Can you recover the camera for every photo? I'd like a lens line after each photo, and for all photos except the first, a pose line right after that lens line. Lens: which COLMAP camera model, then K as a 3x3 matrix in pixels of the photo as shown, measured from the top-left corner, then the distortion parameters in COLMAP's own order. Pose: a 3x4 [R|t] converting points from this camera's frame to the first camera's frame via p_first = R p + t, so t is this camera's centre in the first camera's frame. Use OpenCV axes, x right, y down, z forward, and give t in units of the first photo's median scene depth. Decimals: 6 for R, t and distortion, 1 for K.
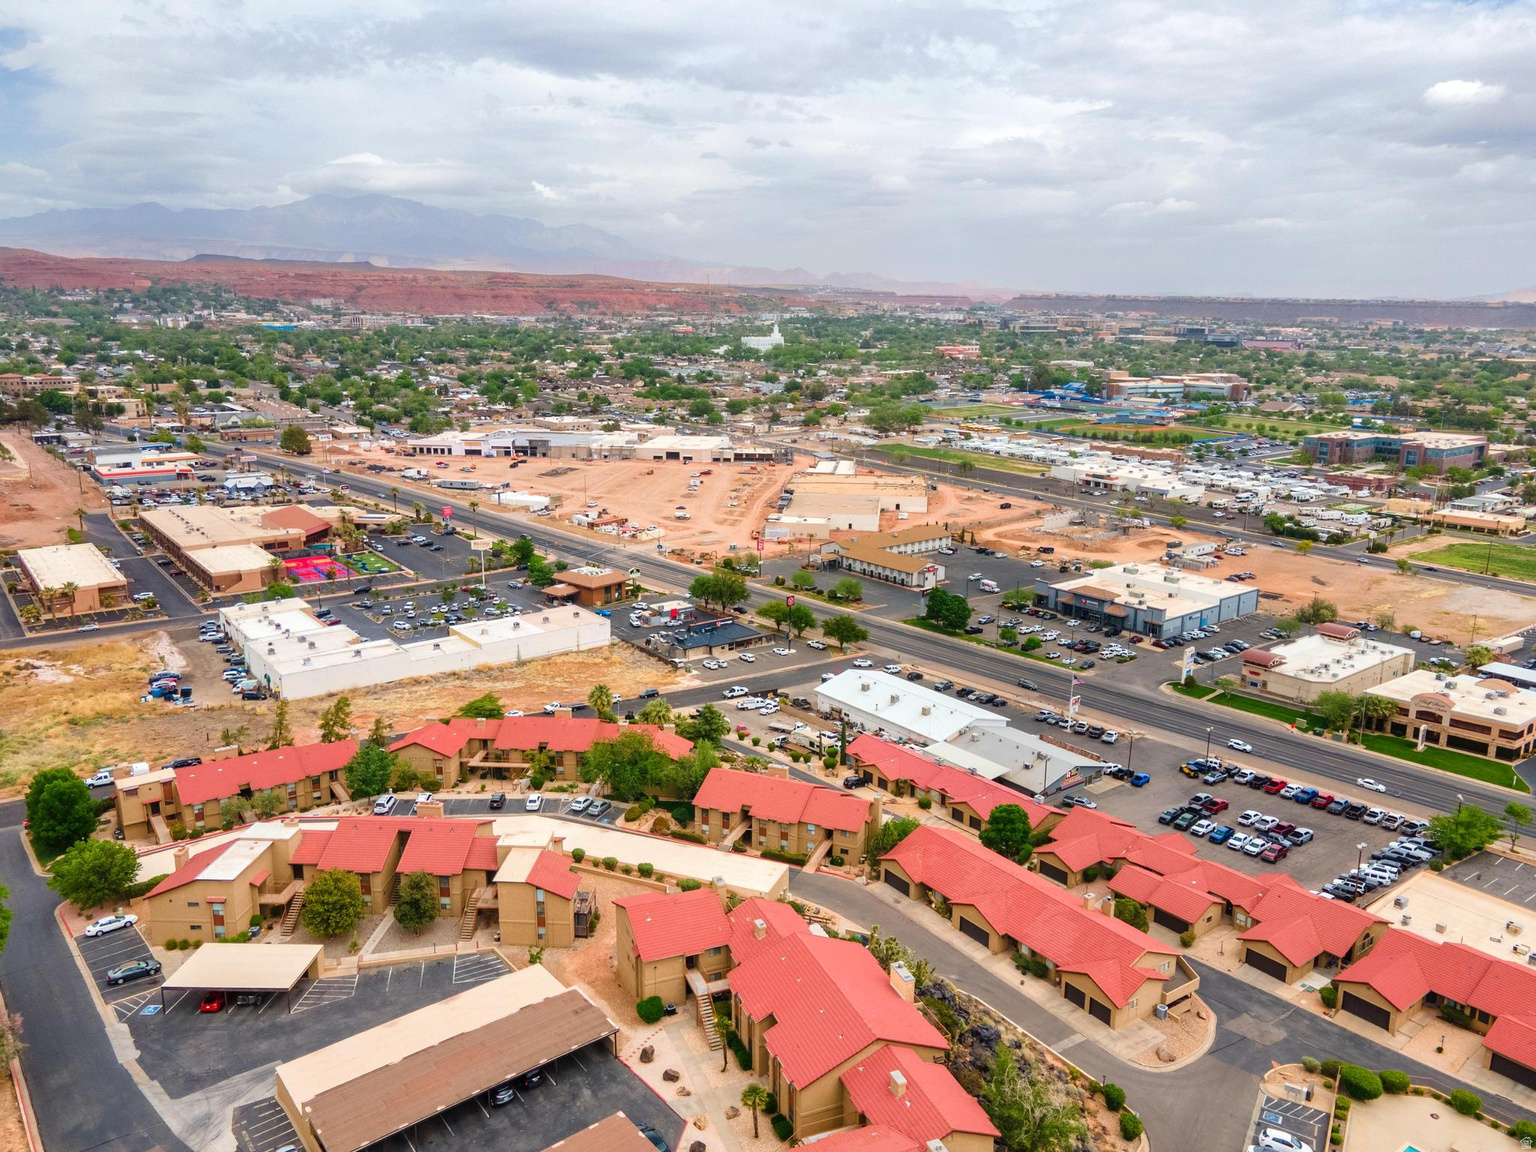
lens RADIAL K [[1119.7, 0, 768.3], [0, 1119.7, 565.2], [0, 0, 1]] dist [0.032038, 0.028571]
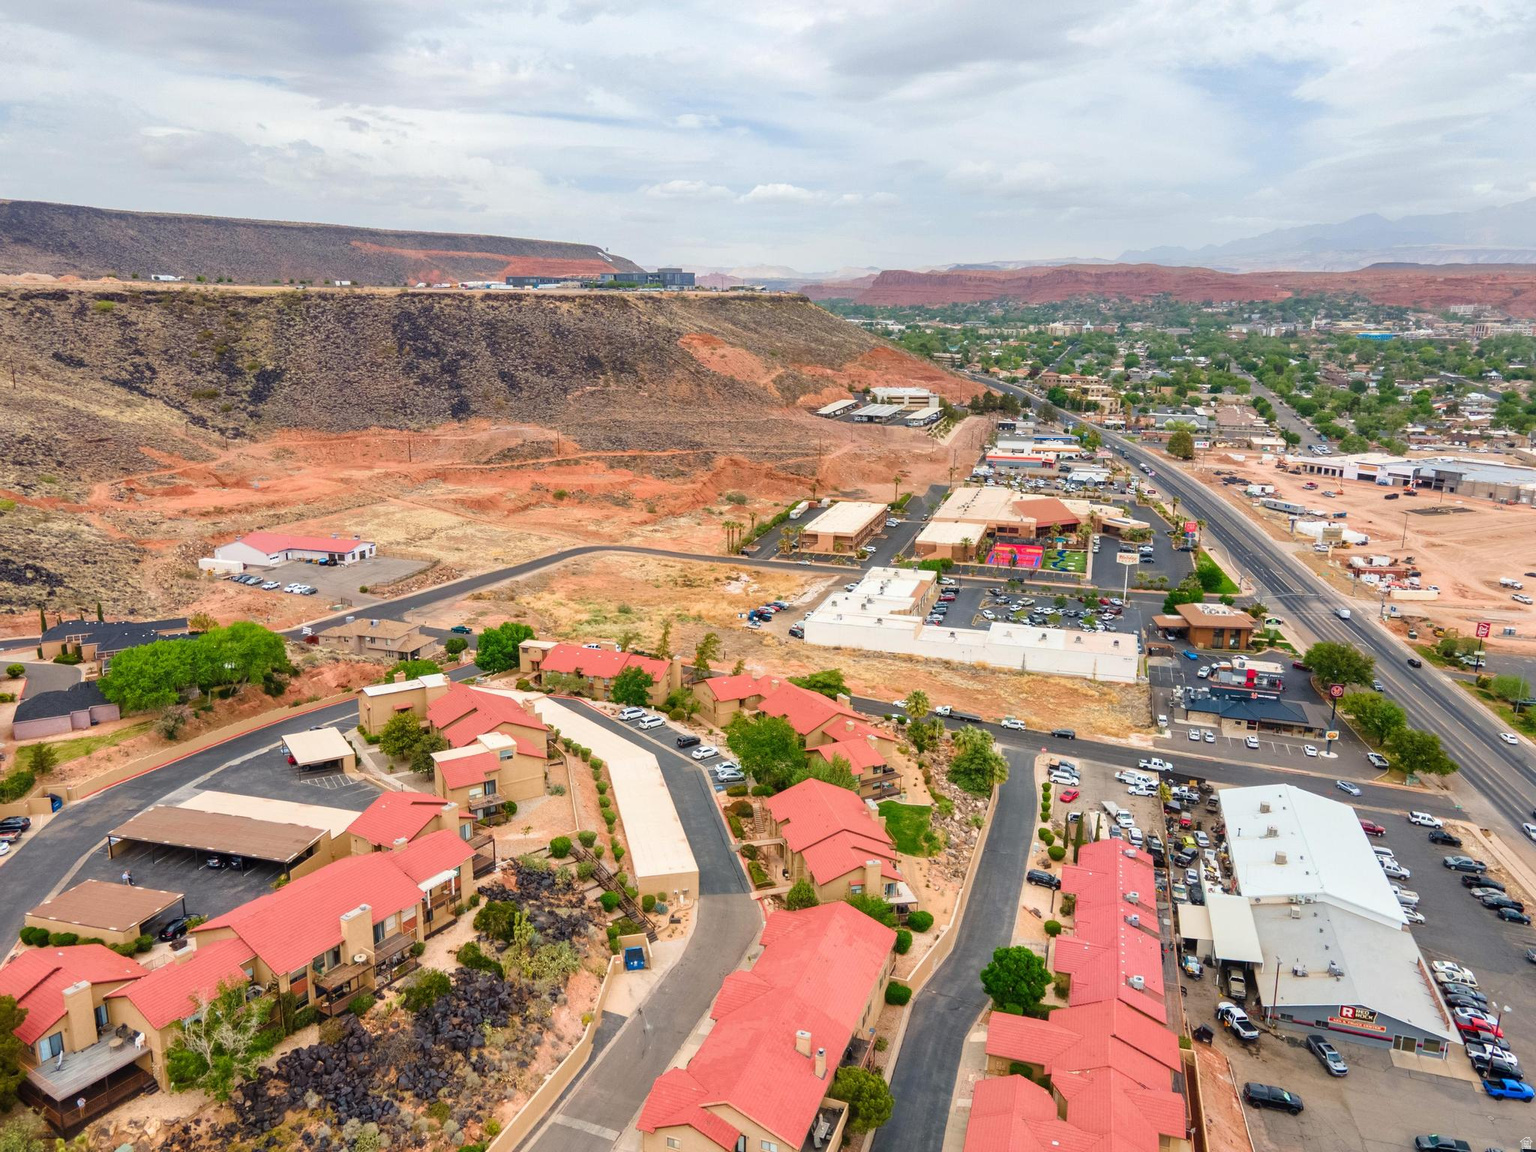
lens RADIAL K [[1119.7, 0, 769.8], [0, 1119.7, 568.9], [0, 0, 1]] dist [0.032038, 0.028571]
pose [[0.581818, 0.184948, -0.792011, 0.386915], [-0.189223, 0.977861, 0.089342, -0.044666], [0.791001, 0.097886, 0.603934, 0.212394]]
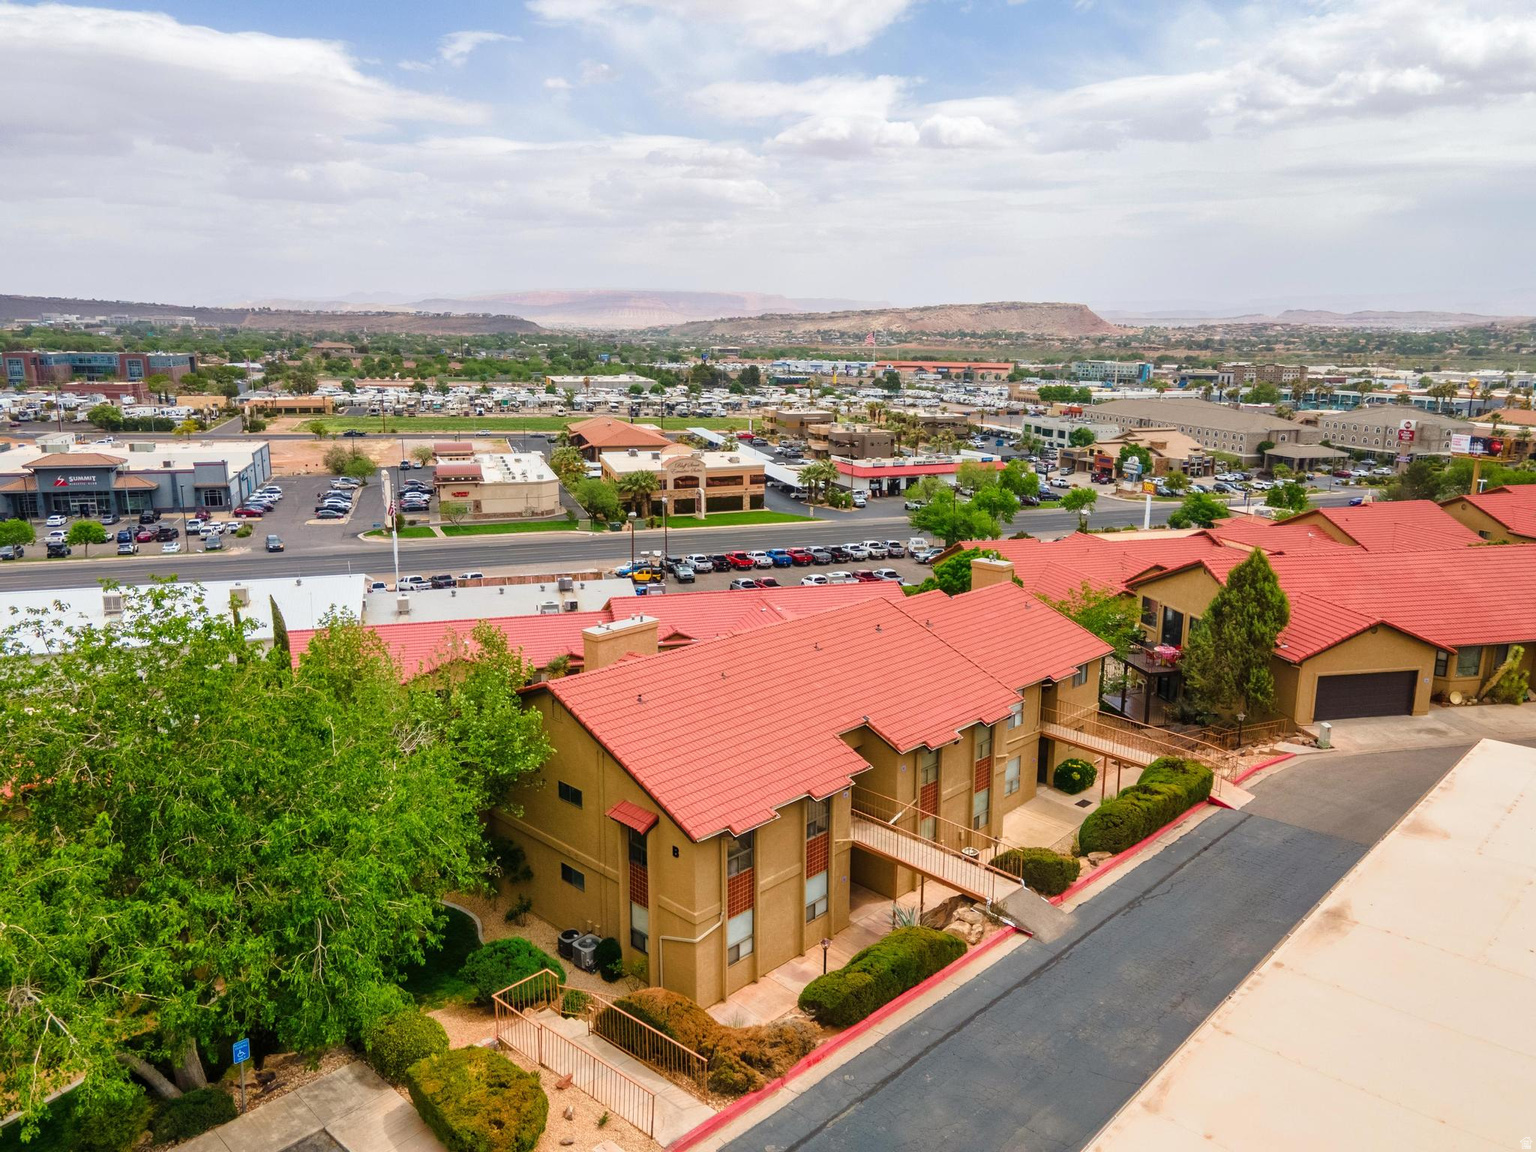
lens RADIAL K [[1119.7, 0, 768.5], [0, 1119.7, 577.5], [0, 0, 1]] dist [0.032038, 0.028571]
pose [[0.375211, -0.207175, 0.903491, -0.124088], [0.206972, 0.968820, 0.136202, 0.083520], [-0.903537, 0.135893, 0.406391, 0.510657]]
